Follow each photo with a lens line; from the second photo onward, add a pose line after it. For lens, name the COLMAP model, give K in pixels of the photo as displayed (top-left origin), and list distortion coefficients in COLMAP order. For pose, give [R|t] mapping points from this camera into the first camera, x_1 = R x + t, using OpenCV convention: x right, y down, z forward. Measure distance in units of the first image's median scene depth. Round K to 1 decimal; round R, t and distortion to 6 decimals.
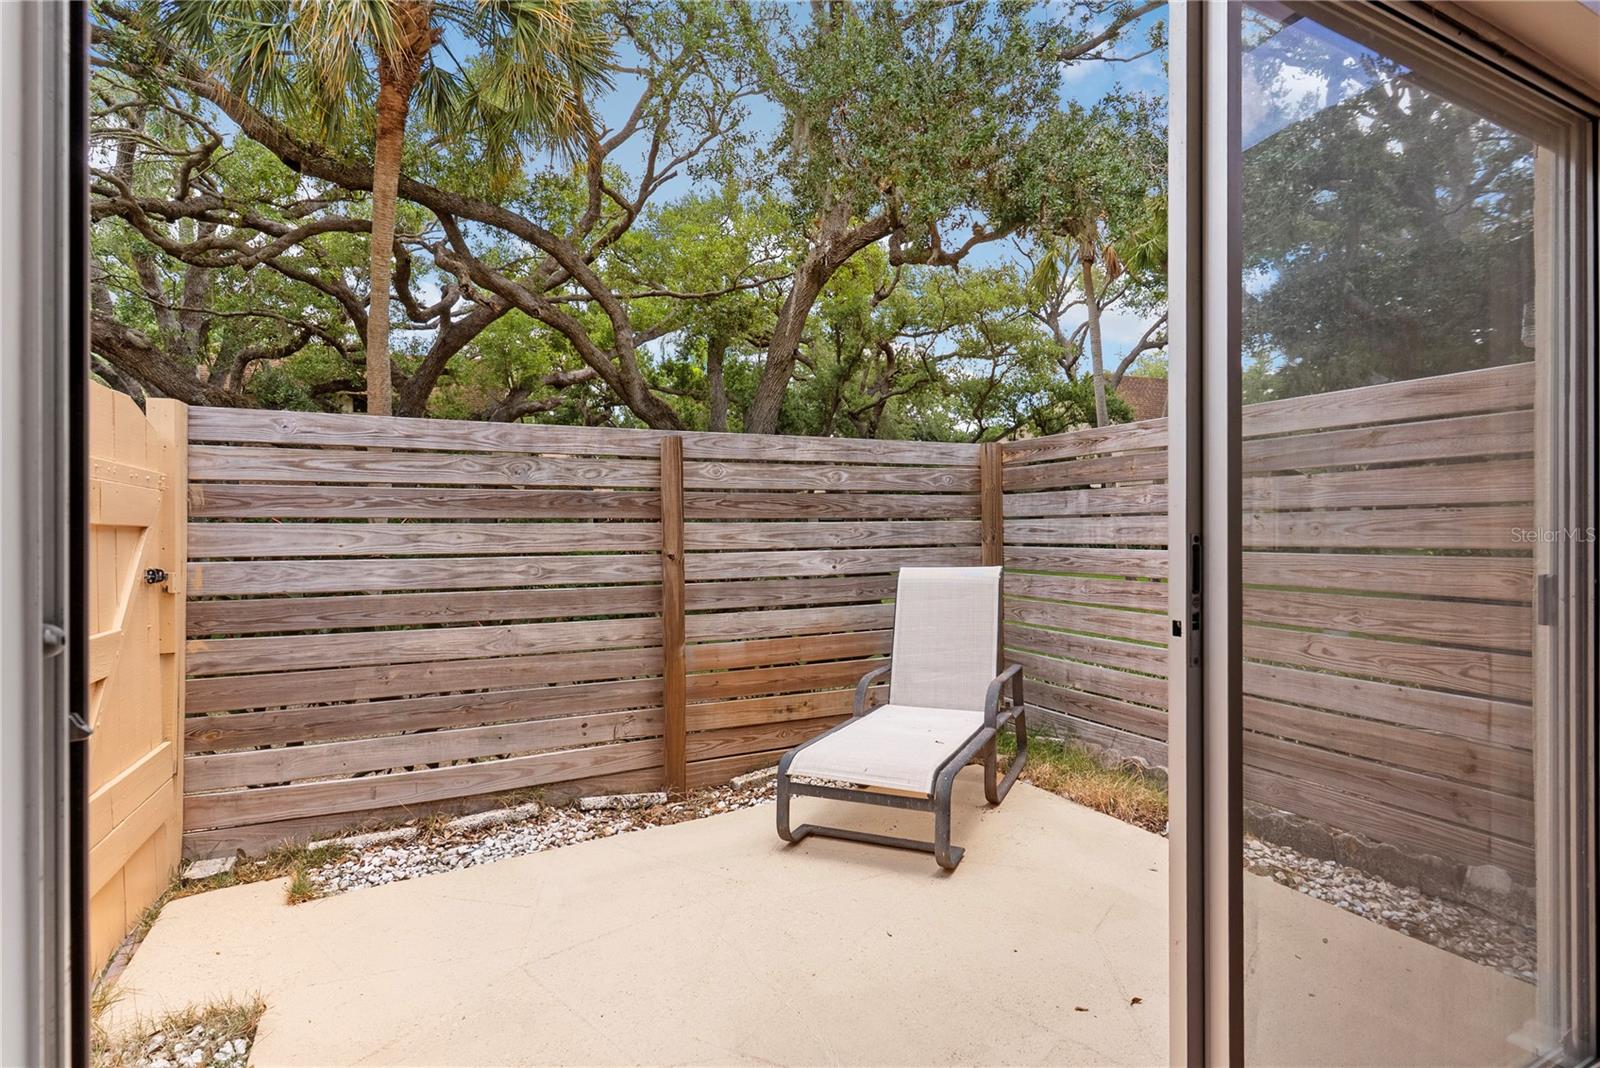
lens RADIAL K [[762.1, 0, 800.0], [0, 762.1, 534.0], [0, 0, 1]] dist [0.001738, -0.000181]
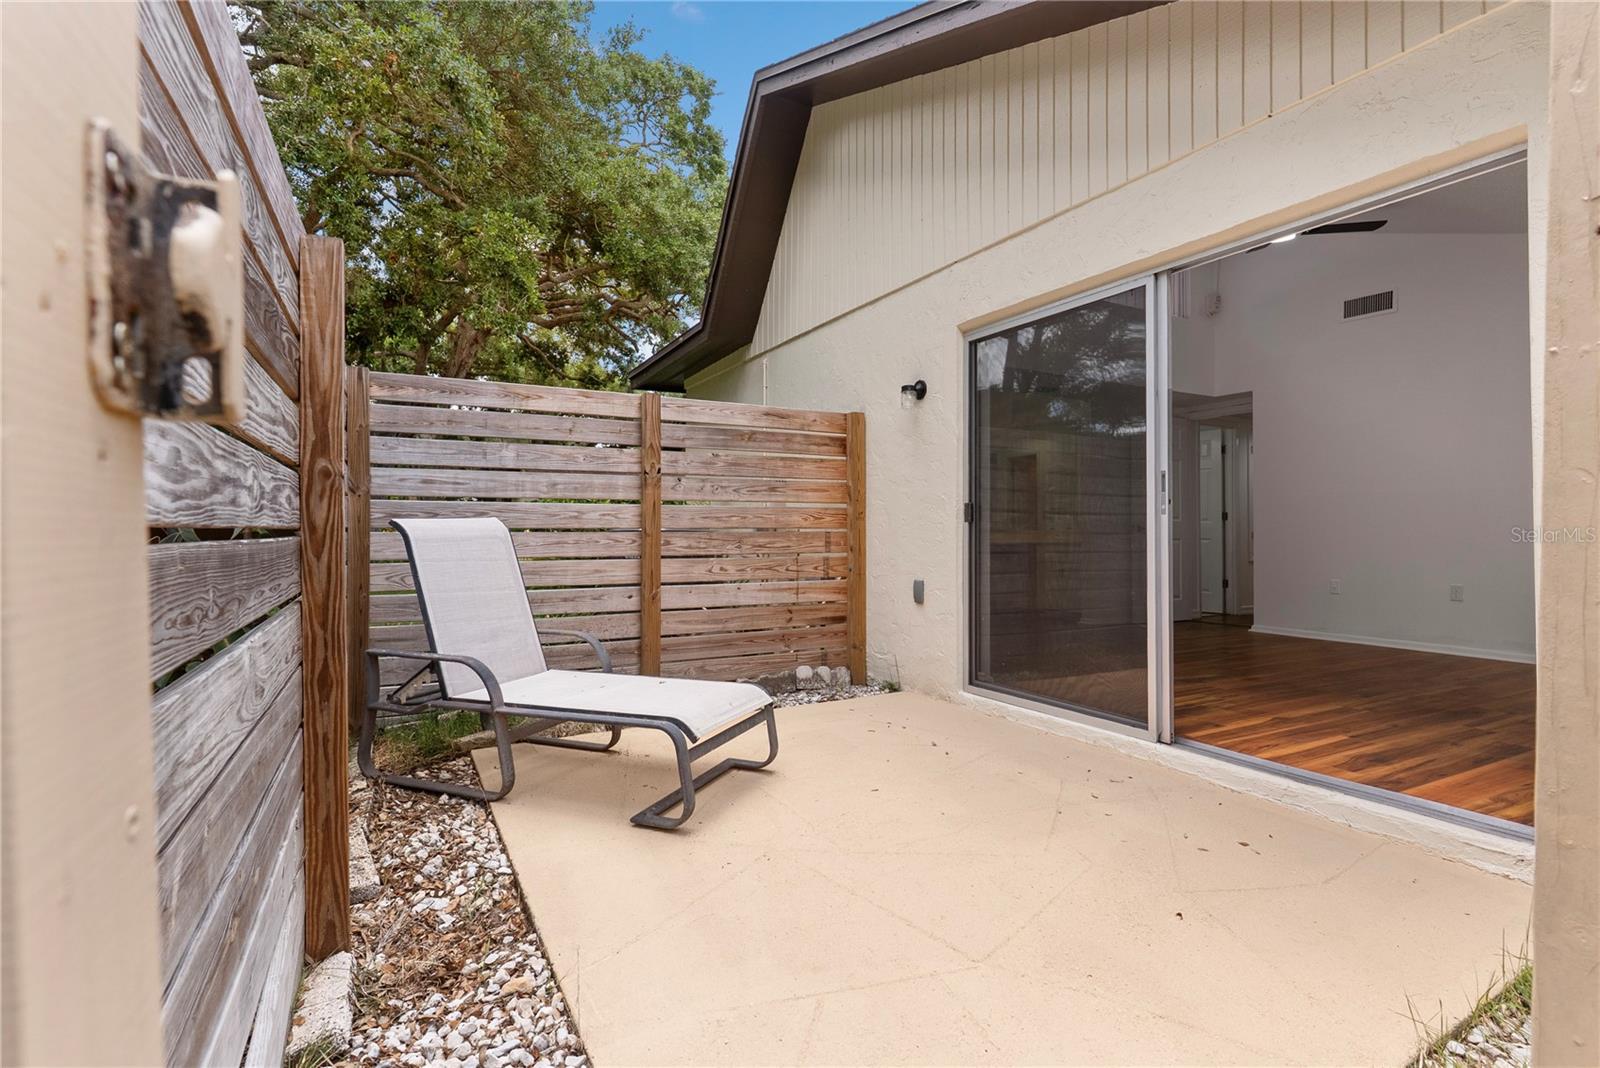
lens RADIAL K [[762.1, 0, 800.0], [0, 762.1, 534.0], [0, 0, 1]] dist [0.001738, -0.000181]
pose [[-0.030632, -0.005065, 0.999518, -0.811448], [0.001491, 0.999986, 0.005113, 0.071466], [-0.999530, 0.001647, -0.030624, 0.841111]]
